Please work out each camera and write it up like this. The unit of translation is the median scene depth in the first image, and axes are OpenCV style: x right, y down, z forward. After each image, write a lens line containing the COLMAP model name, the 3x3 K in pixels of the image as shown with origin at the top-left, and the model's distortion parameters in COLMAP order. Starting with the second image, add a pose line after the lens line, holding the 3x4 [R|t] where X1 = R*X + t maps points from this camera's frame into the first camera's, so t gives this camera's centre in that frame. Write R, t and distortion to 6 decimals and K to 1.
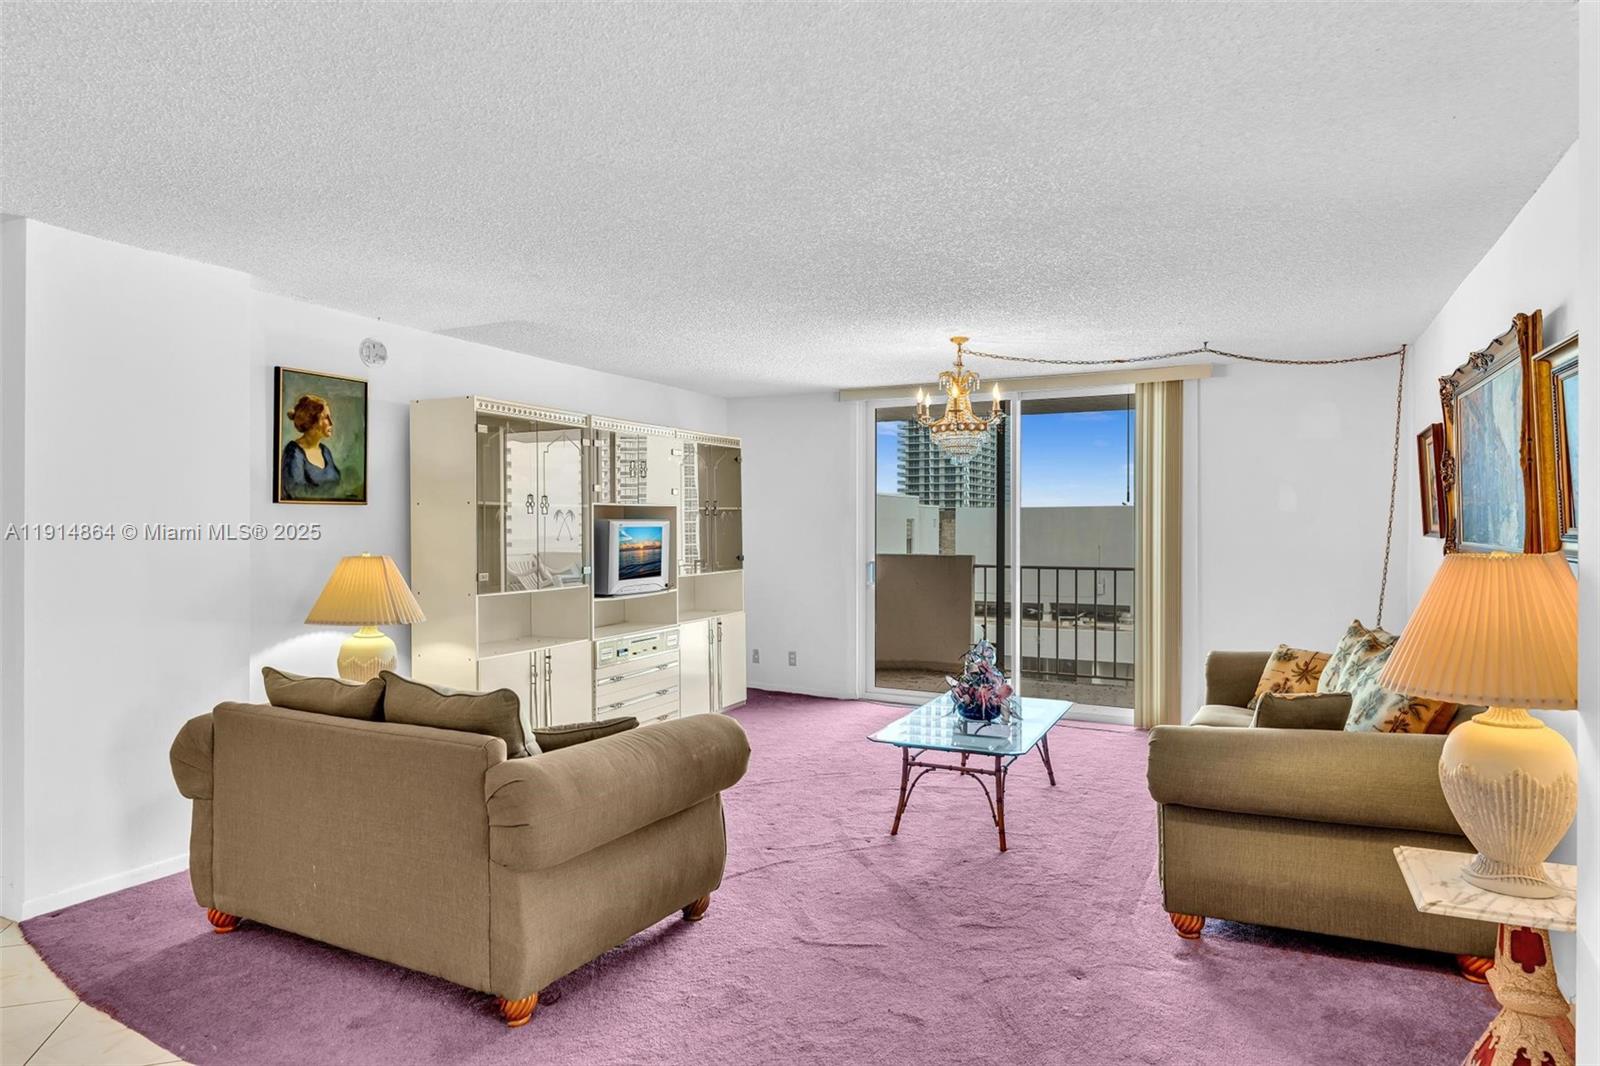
lens RADIAL K [[921.5, 0, 801.5], [0, 921.5, 525.9], [0, 0, 1]] dist [-0.004555, 0.004212]
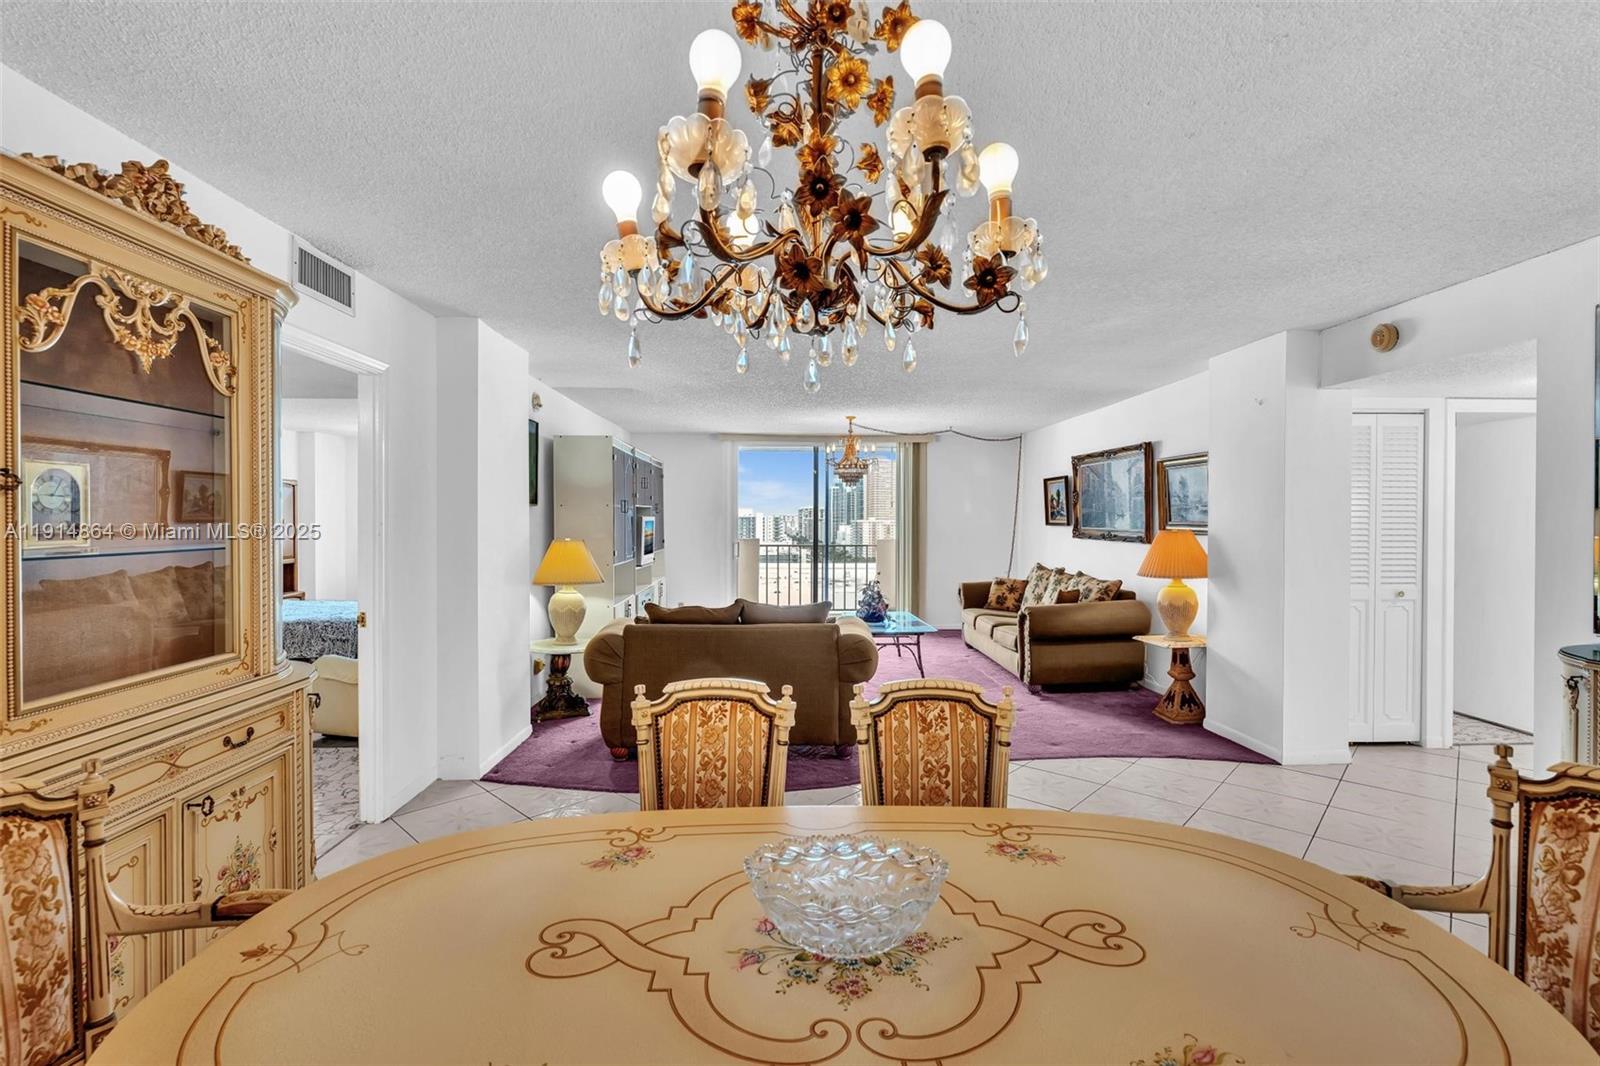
lens RADIAL K [[712.6, 0, 800.9], [0, 712.6, 526.2], [0, 0, 1]] dist [-0.007551, 0.003346]
pose [[0.876369, -0.003957, 0.481625, -0.750929], [-0.000601, 0.999956, 0.009309, -0.002096], [-0.481641, -0.008447, 0.876328, -0.233066]]
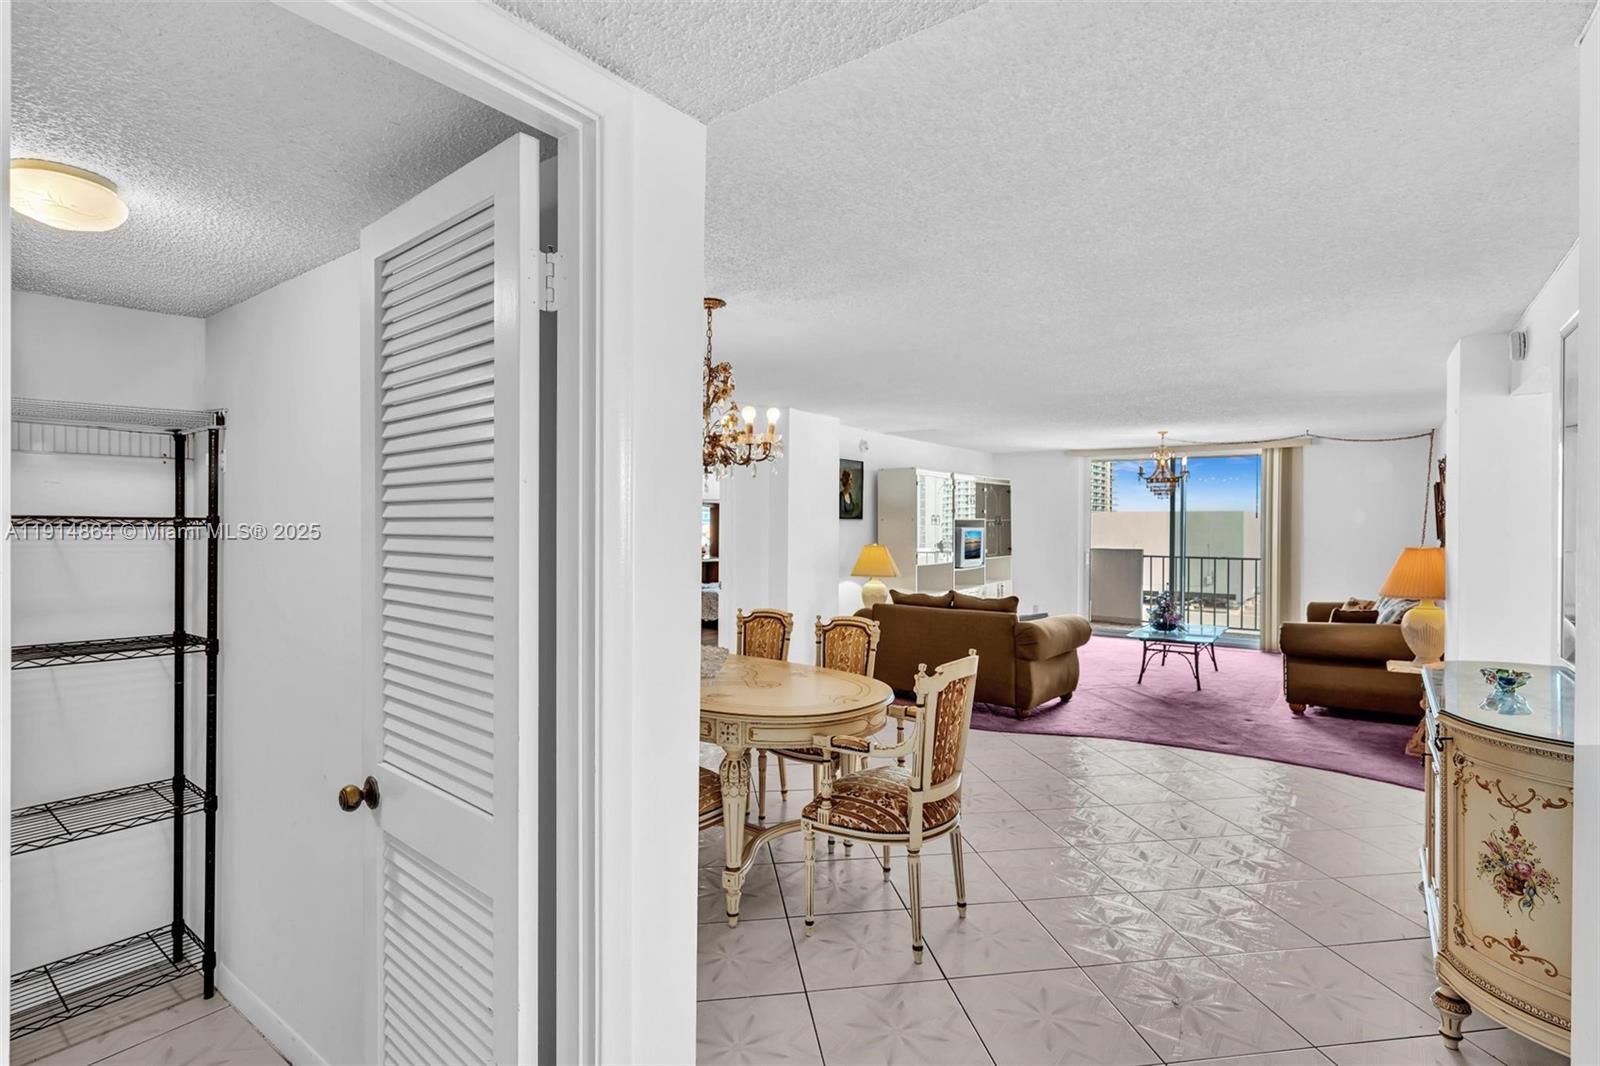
lens RADIAL K [[764.4, 0, 800.1], [0, 764.4, 527.7], [0, 0, 1]] dist [-0.003706, 0.001088]
pose [[0.985455, 0.005951, -0.169831, -0.367104], [-0.005332, 0.999977, 0.004097, -0.015149], [0.169852, -0.003132, 0.985465, -0.826438]]
